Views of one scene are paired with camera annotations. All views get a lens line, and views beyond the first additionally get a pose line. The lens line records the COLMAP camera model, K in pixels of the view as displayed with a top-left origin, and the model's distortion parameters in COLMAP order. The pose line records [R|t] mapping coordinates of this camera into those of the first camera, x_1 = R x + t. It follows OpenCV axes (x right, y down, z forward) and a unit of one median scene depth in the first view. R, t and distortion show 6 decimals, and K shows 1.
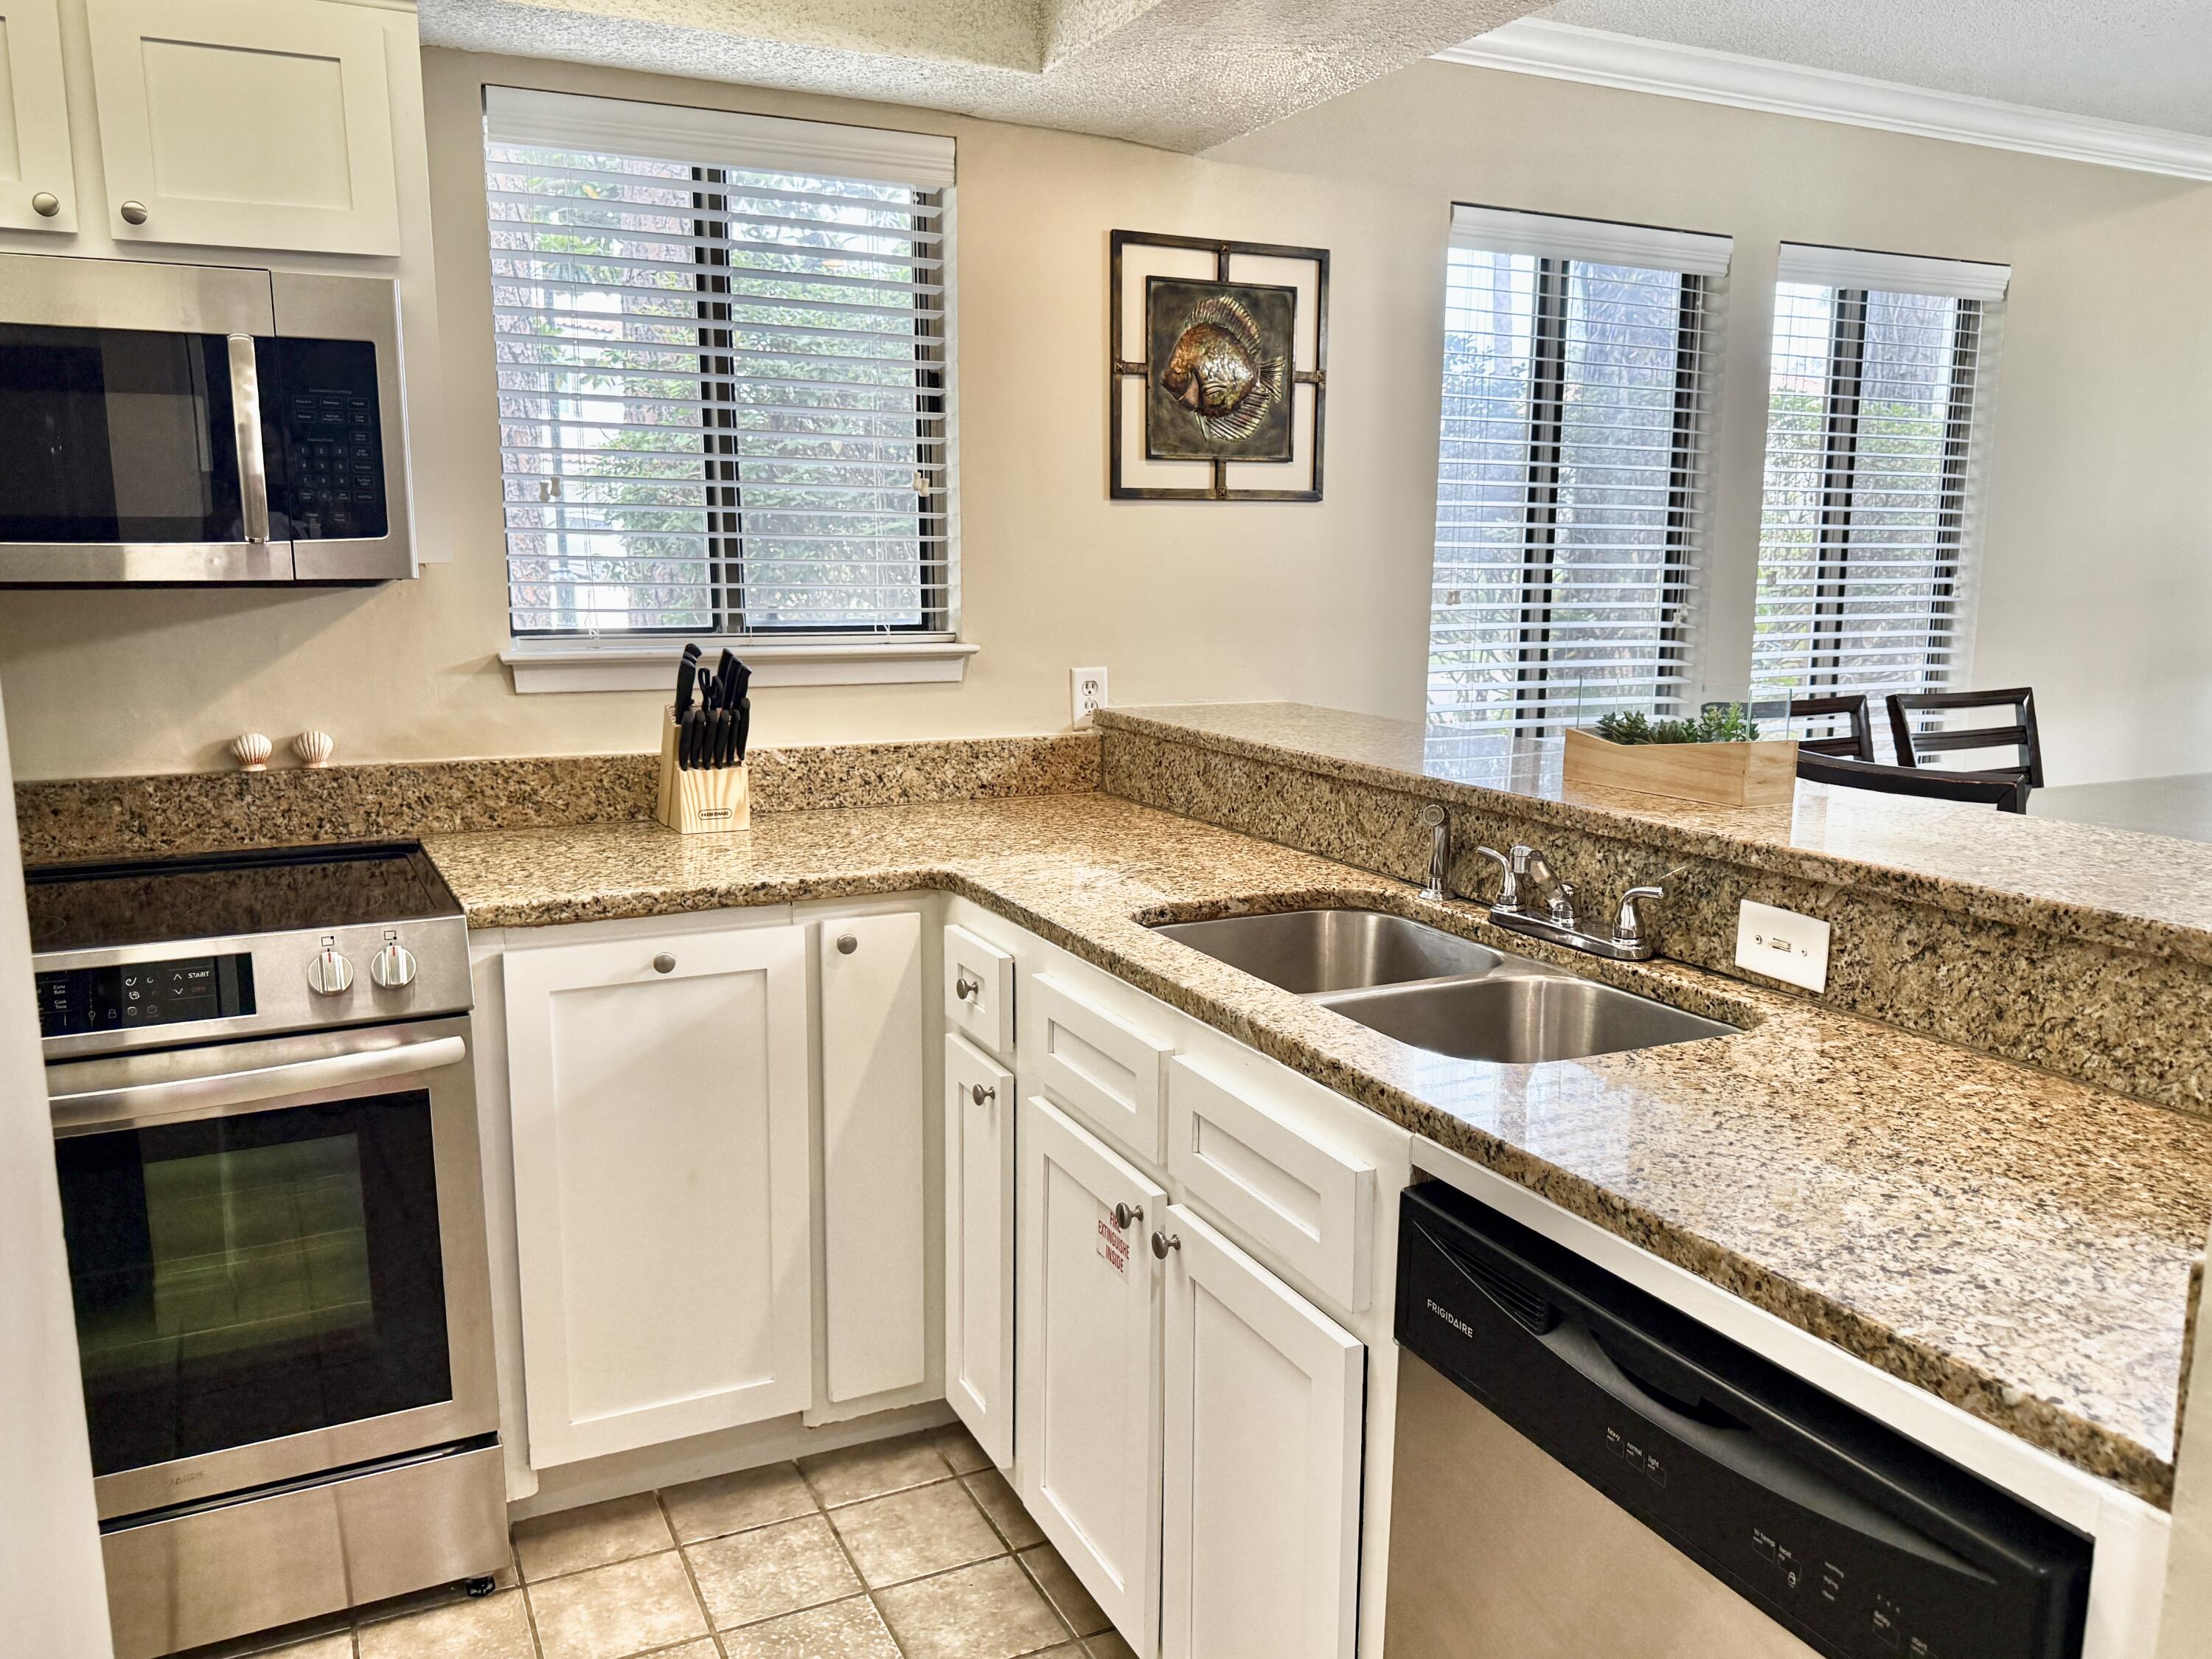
lens RADIAL K [[1617.5, 0, 1106.0], [0, 1617.5, 829.5], [0, 0, 1]] dist [0.158510, -0.178352]
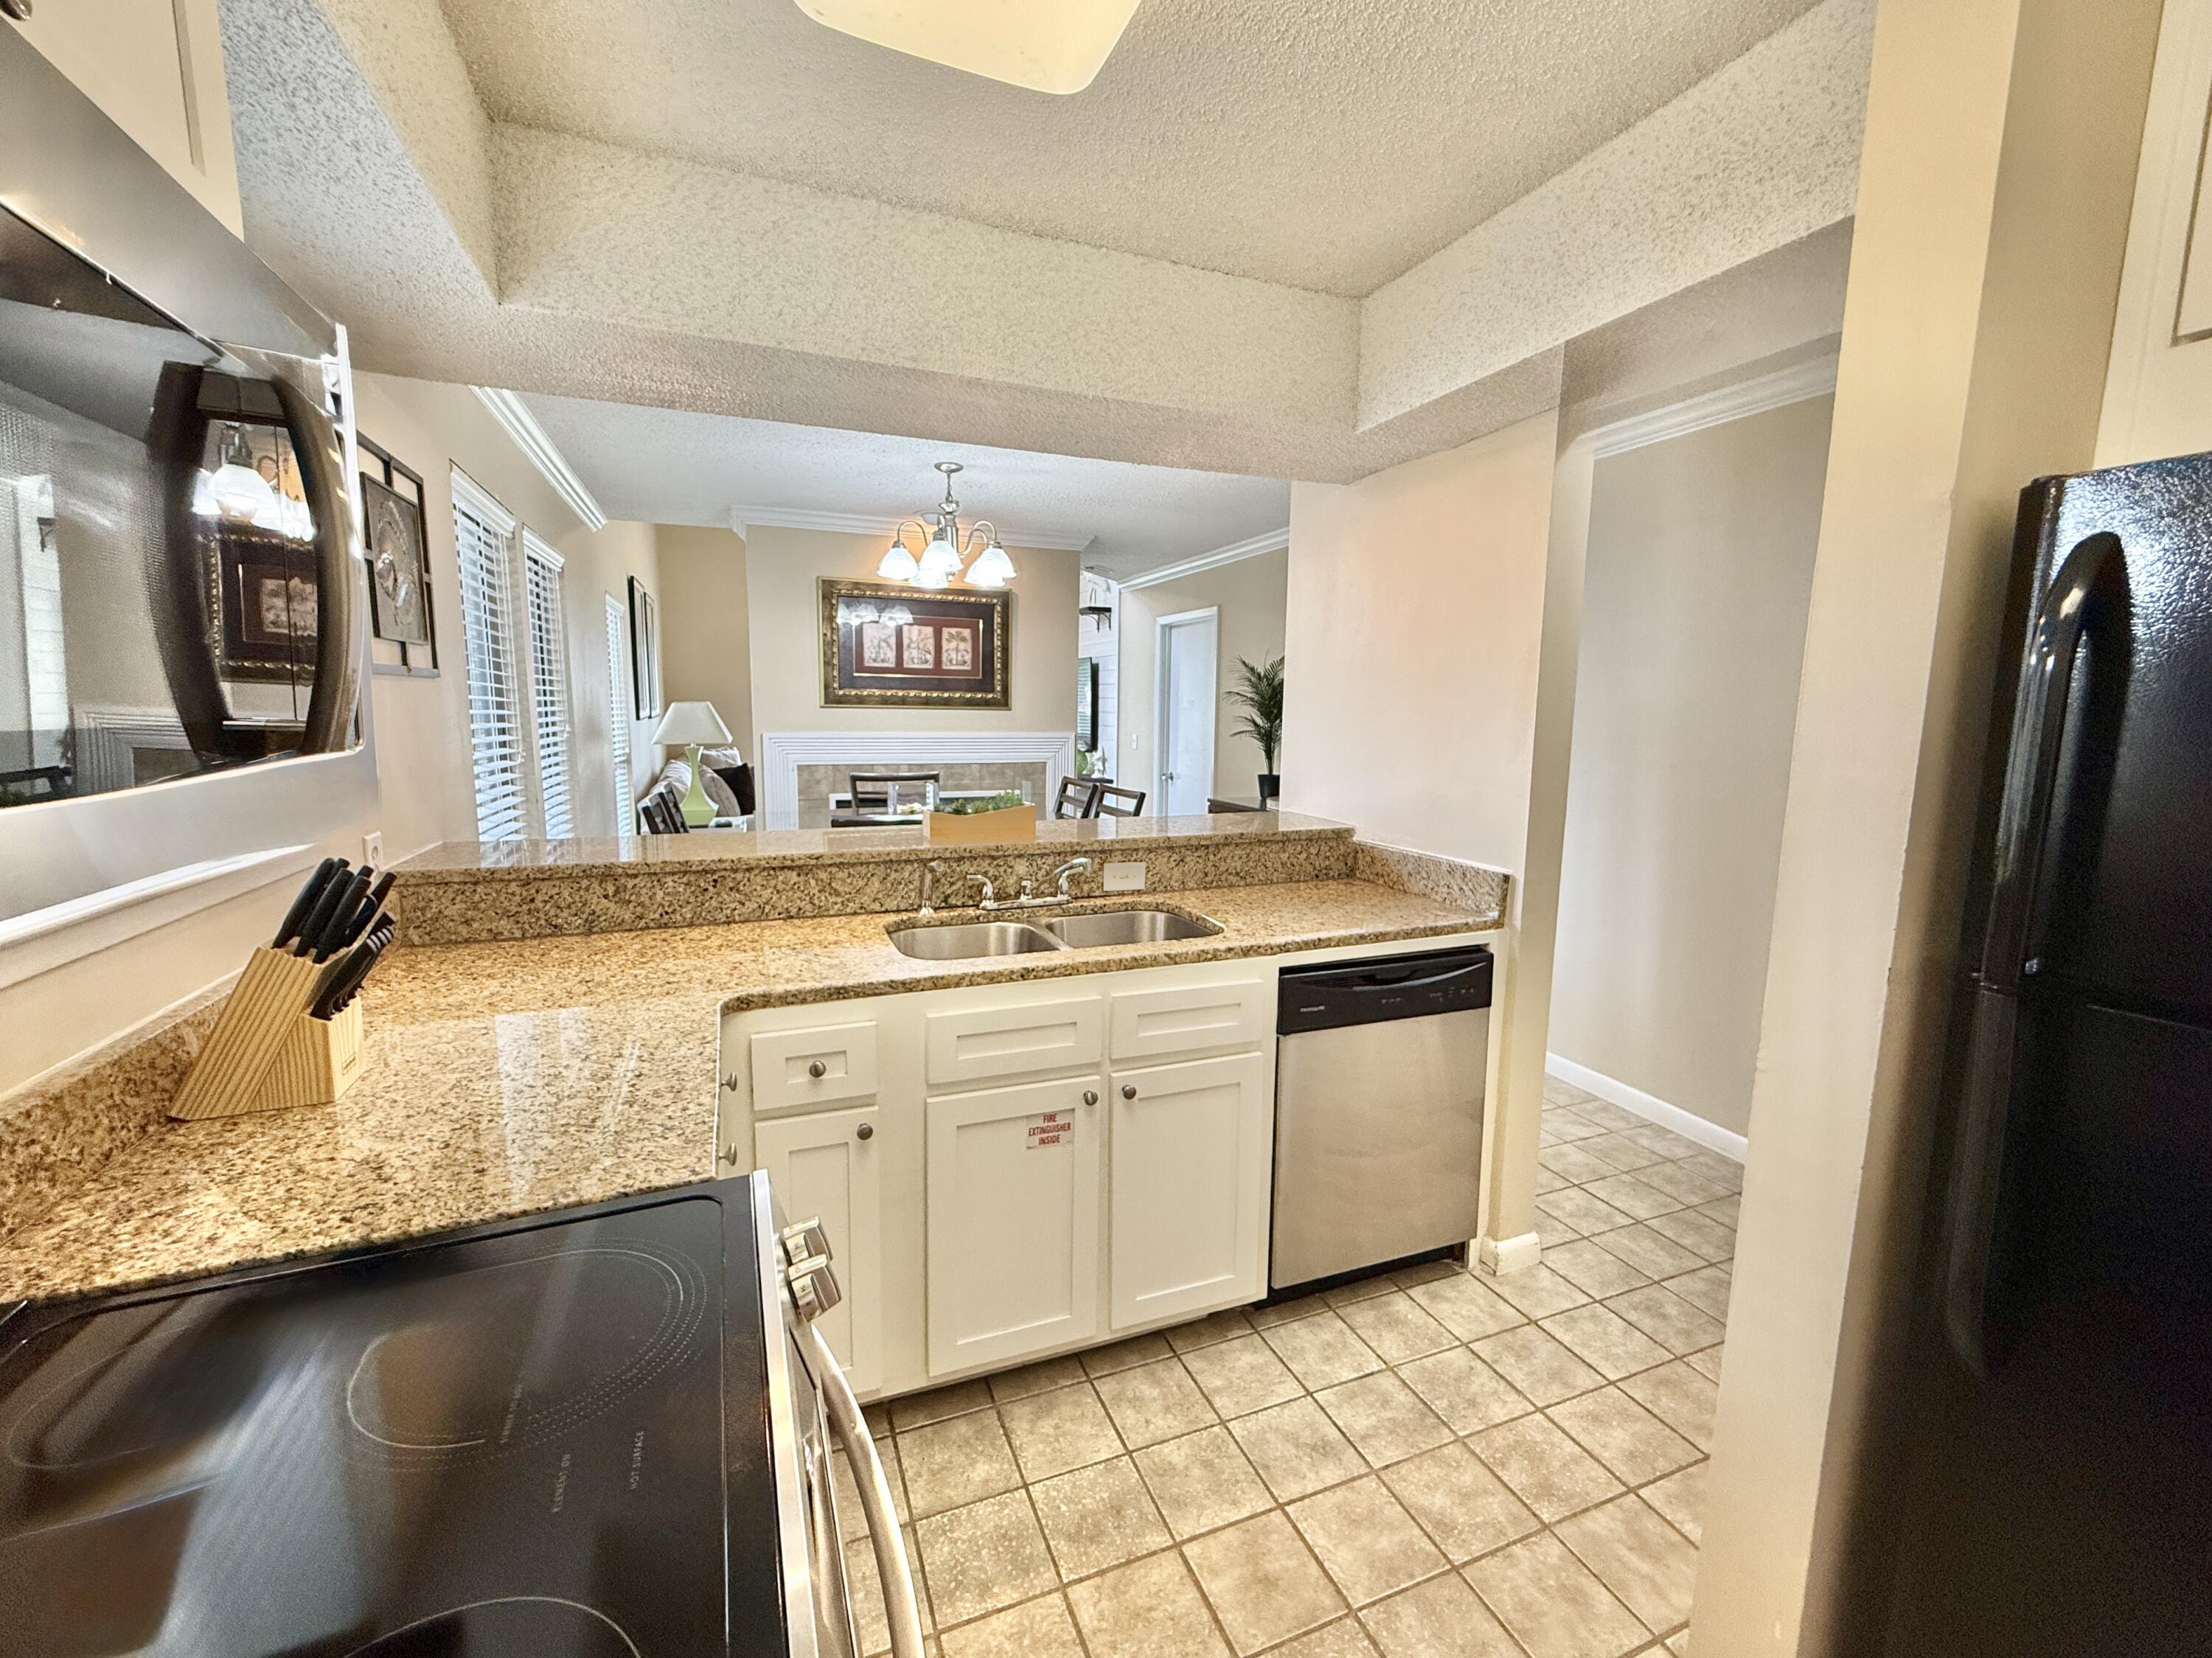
lens RADIAL K [[889.0, 0, 1095.5], [0, 889.0, 826.1], [0, 0, 1]] dist [-0.000078, 0.000361]
pose [[0.105263, -0.140032, 0.984536, -0.921580], [0.159345, 0.979619, 0.122296, -0.178469], [-0.981595, 0.144008, 0.125431, 0.832257]]
